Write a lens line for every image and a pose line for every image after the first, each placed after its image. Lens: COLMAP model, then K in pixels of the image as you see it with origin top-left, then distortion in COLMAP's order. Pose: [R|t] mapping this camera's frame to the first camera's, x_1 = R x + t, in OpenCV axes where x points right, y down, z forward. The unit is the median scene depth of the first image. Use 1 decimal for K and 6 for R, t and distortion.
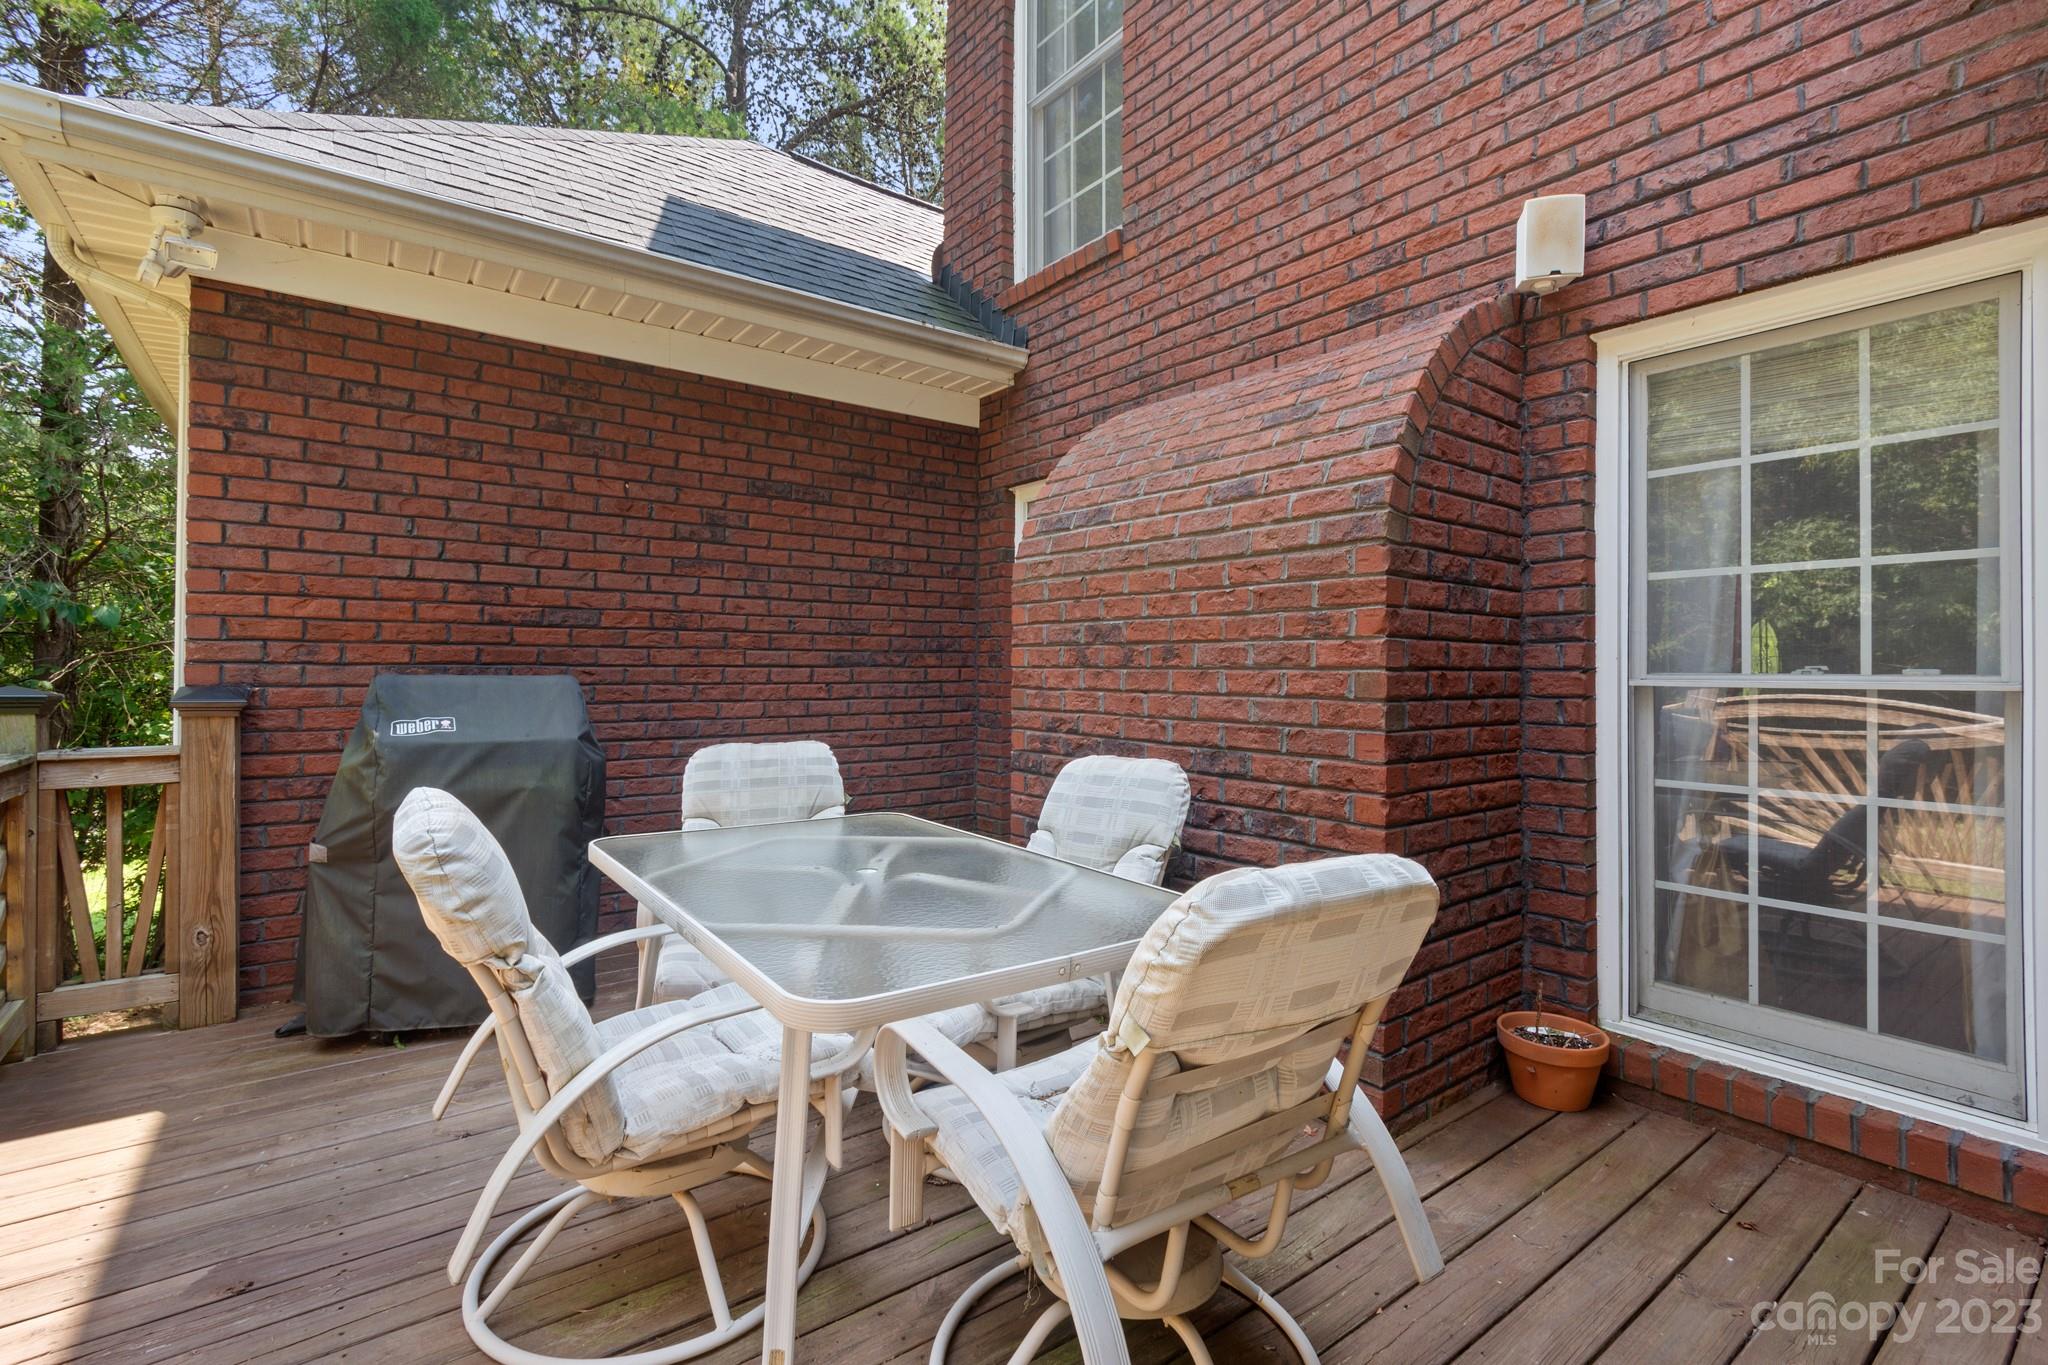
lens RADIAL K [[927.4, 0, 1032.5], [0, 927.4, 673.1], [0, 0, 1]] dist [0.005529, -0.001619]
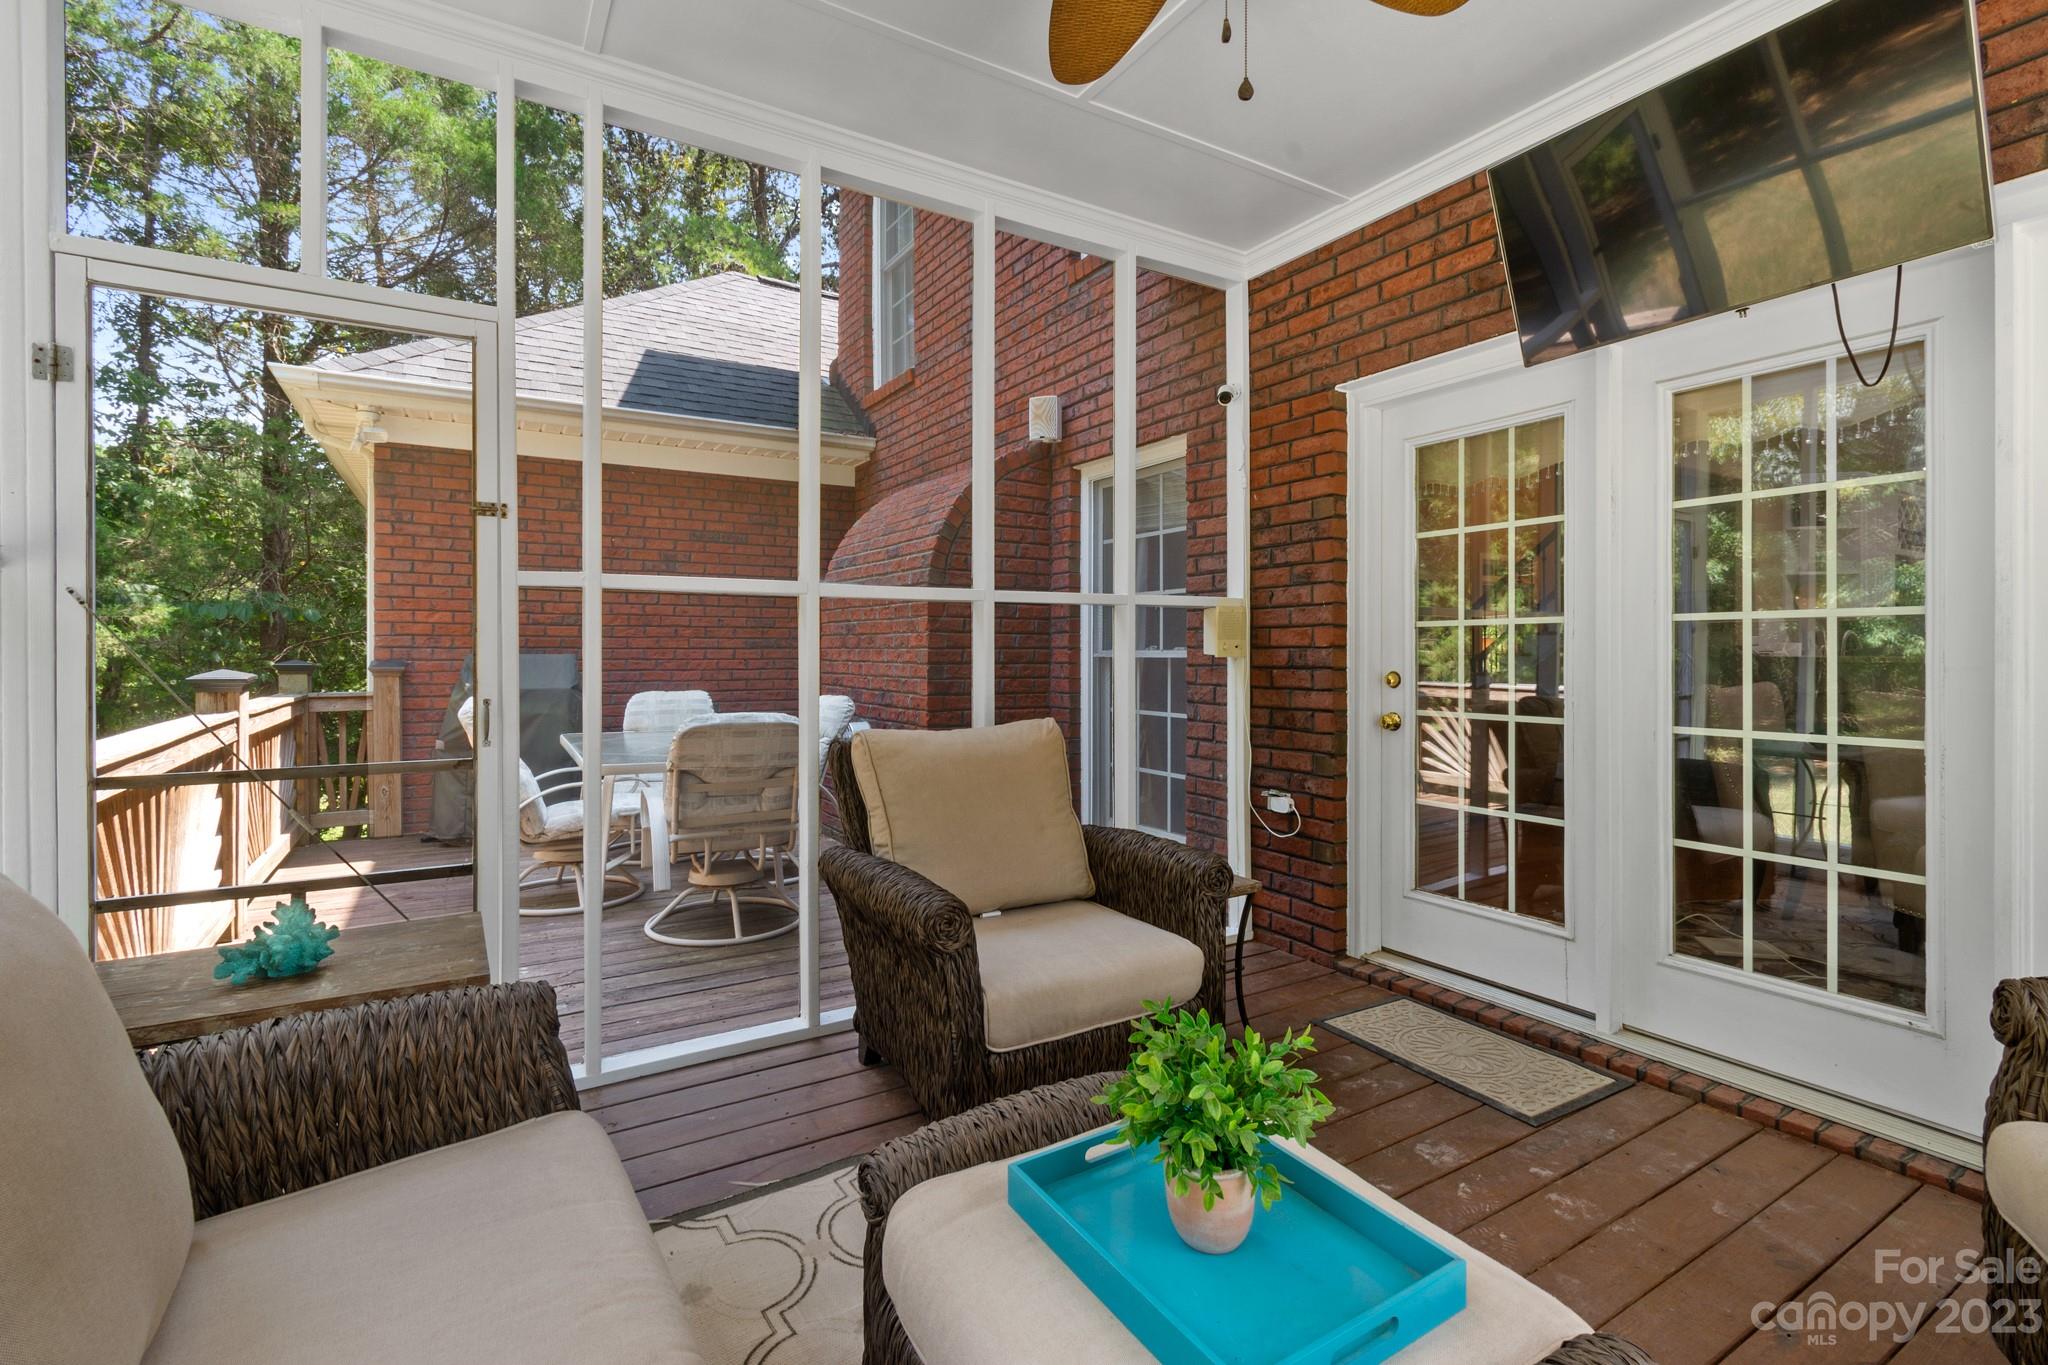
lens RADIAL K [[927.4, 0, 1019.5], [0, 927.4, 666.3], [0, 0, 1]] dist [0.005529, -0.001619]
pose [[0.993850, -0.002870, -0.110700, 0.550287], [0.004285, 0.999912, 0.012539, 0.007449], [0.110655, -0.012936, 0.993775, -0.670872]]
